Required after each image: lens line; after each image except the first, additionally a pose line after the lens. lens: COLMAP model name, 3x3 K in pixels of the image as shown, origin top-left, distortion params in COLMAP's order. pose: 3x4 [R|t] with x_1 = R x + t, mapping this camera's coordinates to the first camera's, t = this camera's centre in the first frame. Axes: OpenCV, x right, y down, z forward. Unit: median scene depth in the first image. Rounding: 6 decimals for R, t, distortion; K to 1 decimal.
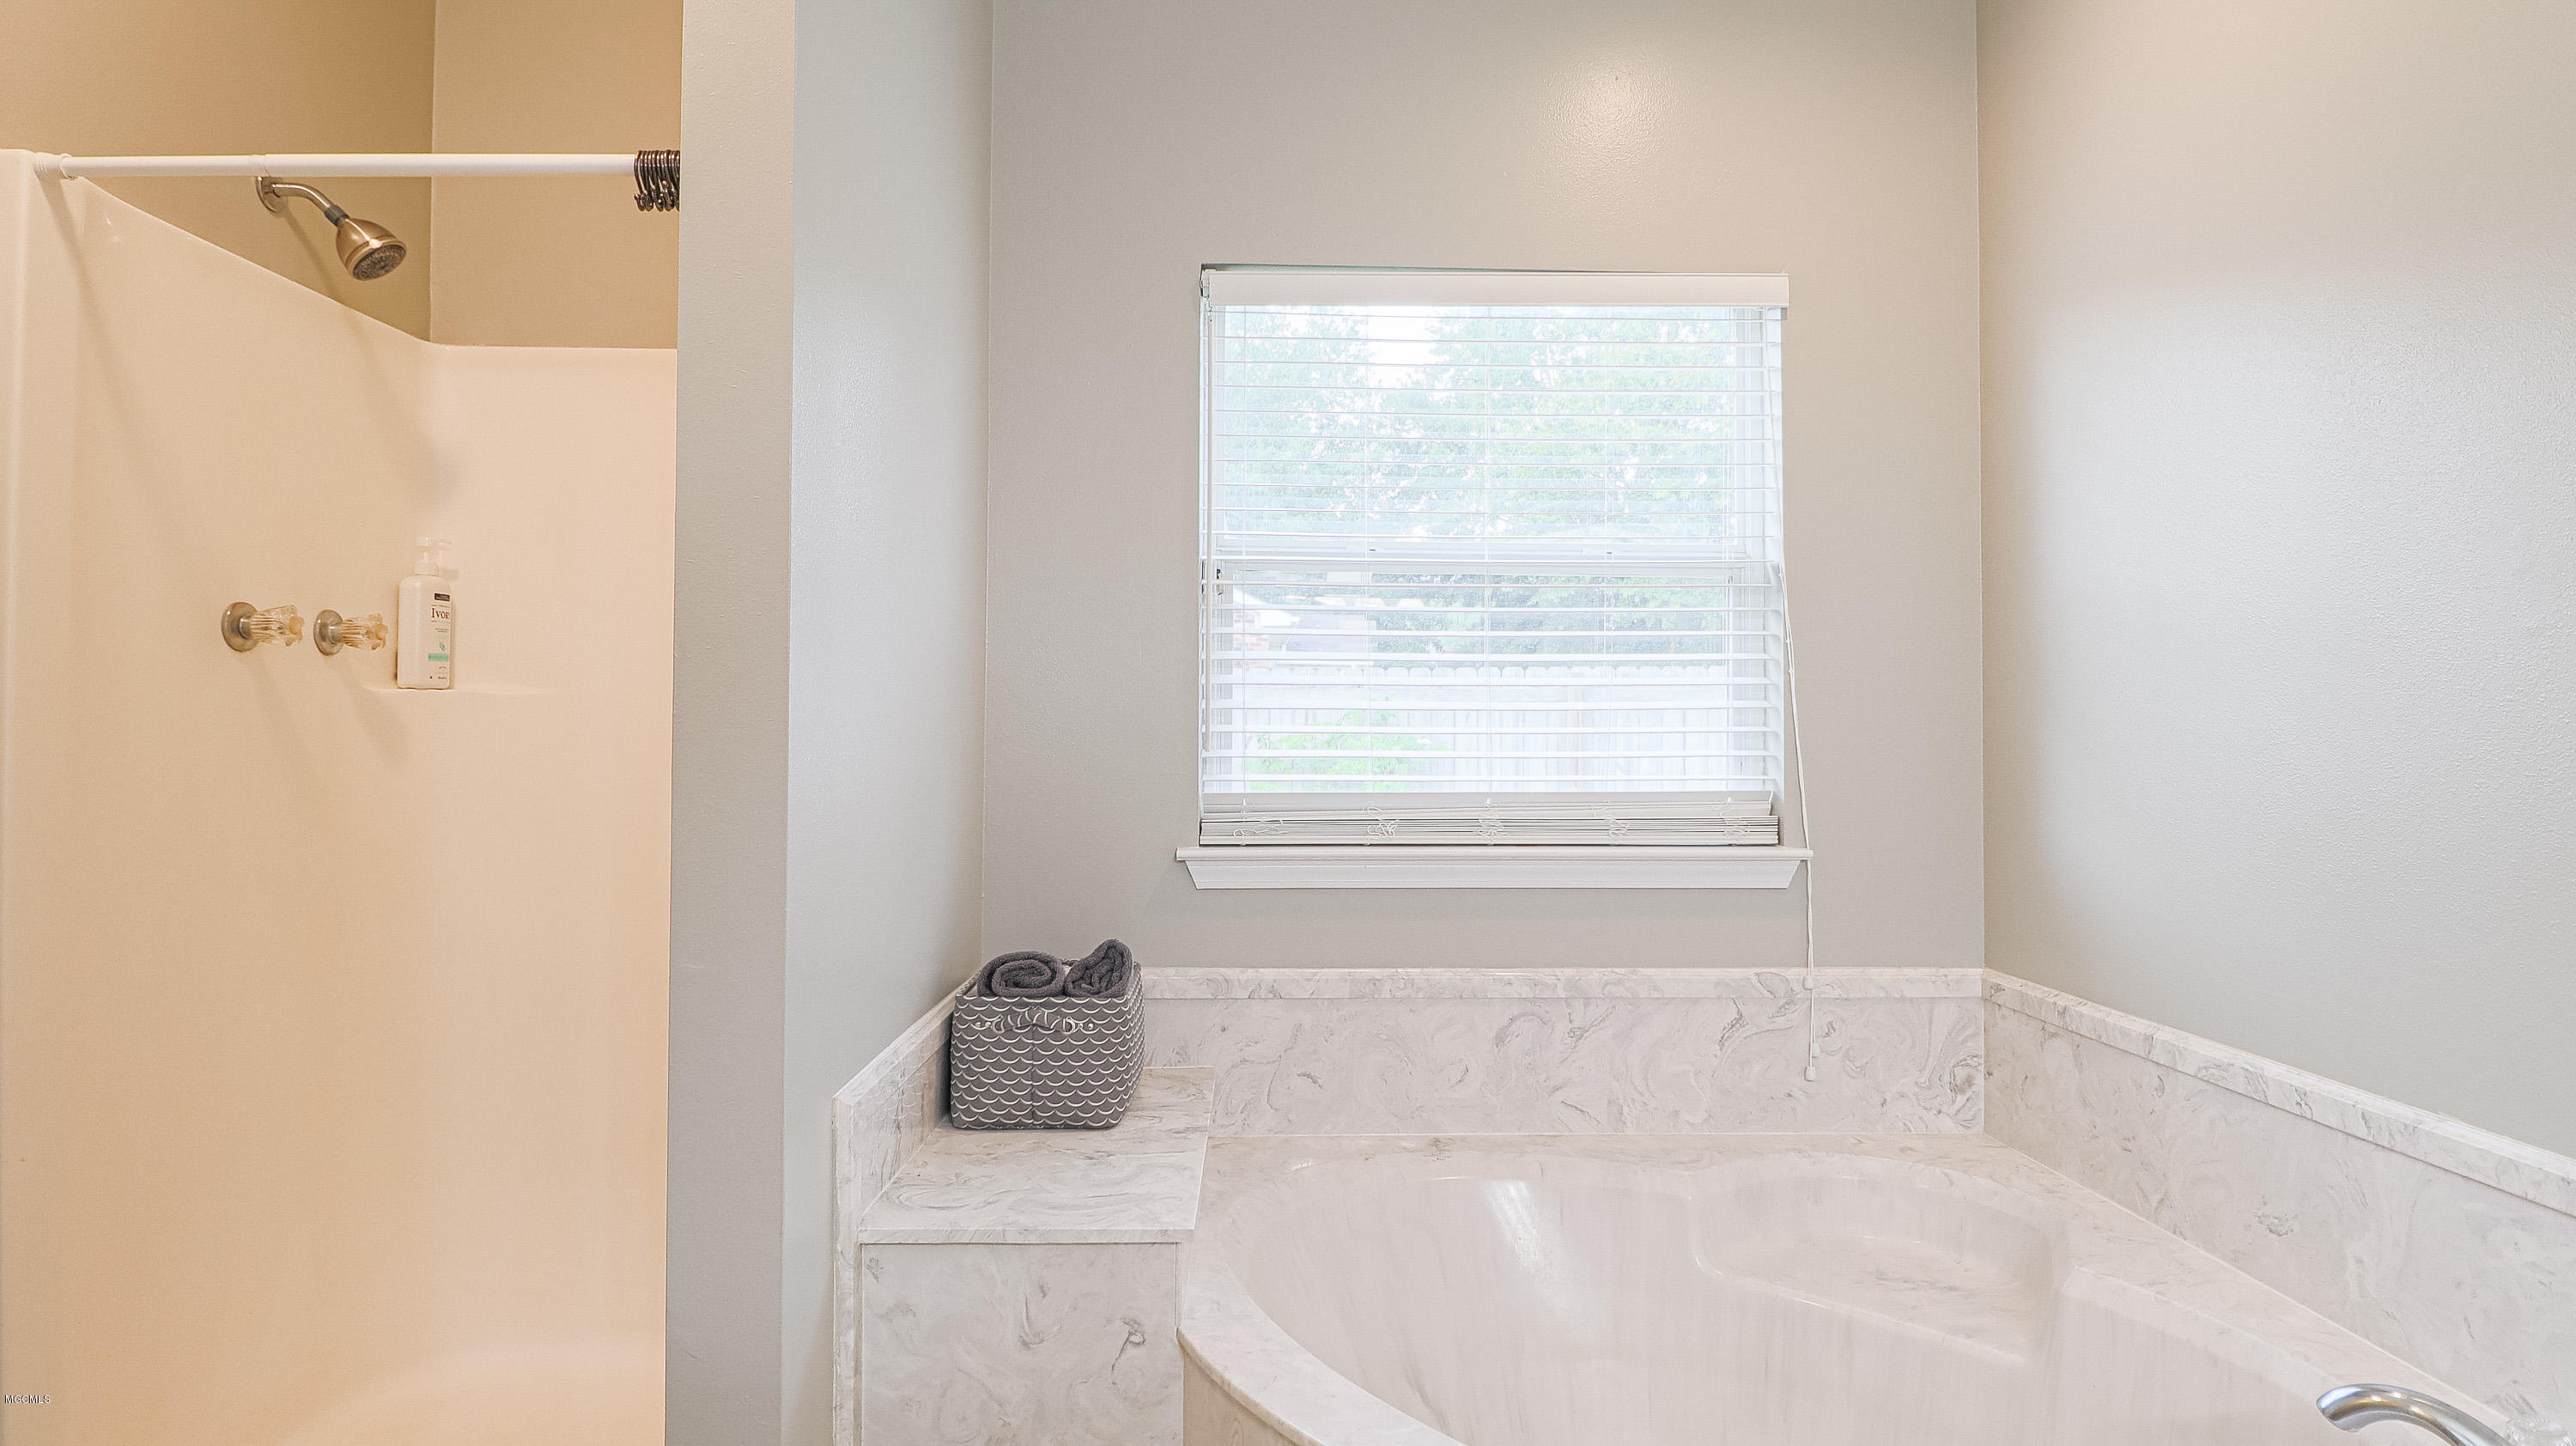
lens RADIAL K [[1335.7, 0, 1272.7], [0, 1335.7, 699.9], [0, 0, 1]] dist [-0.010503, -0.001212]
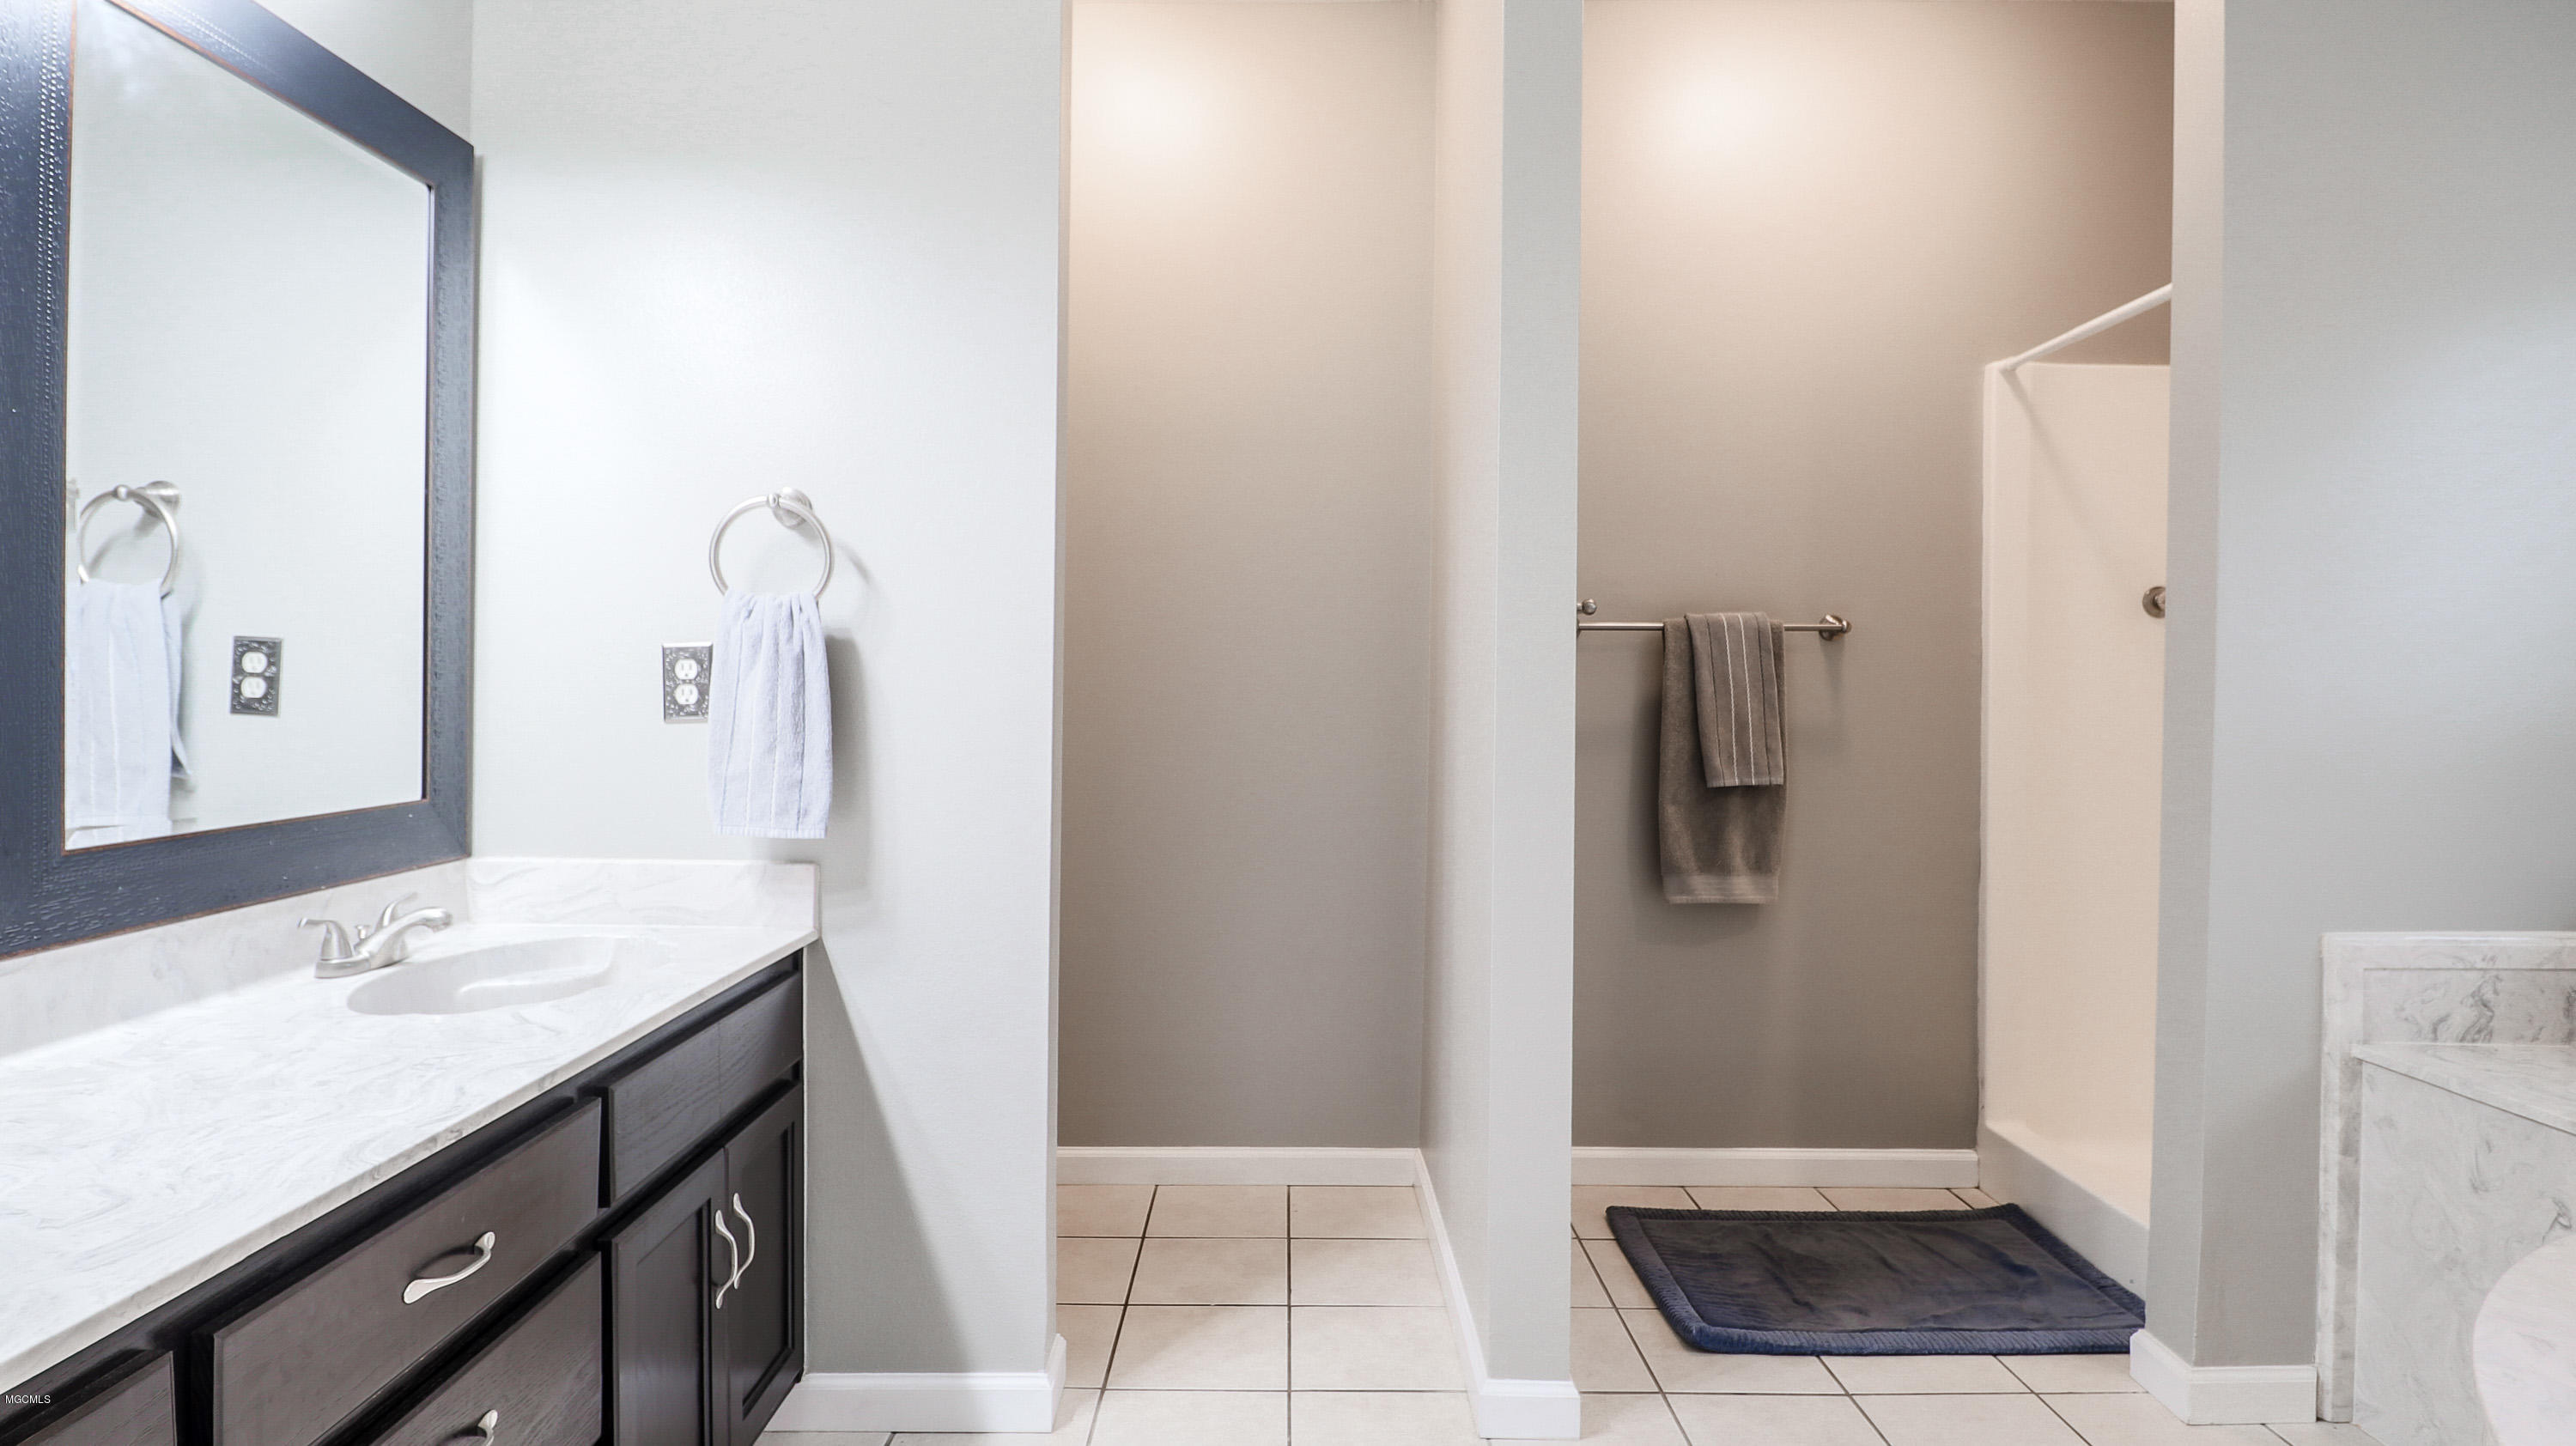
lens RADIAL K [[1335.7, 0, 1272.7], [0, 1335.7, 699.9], [0, 0, 1]] dist [-0.010503, -0.001212]
pose [[-0.036635, 0.006611, -0.999307, 0.980693], [0.010056, 0.999930, 0.006247, 0.048106], [0.999278, -0.009821, -0.036699, 0.016299]]
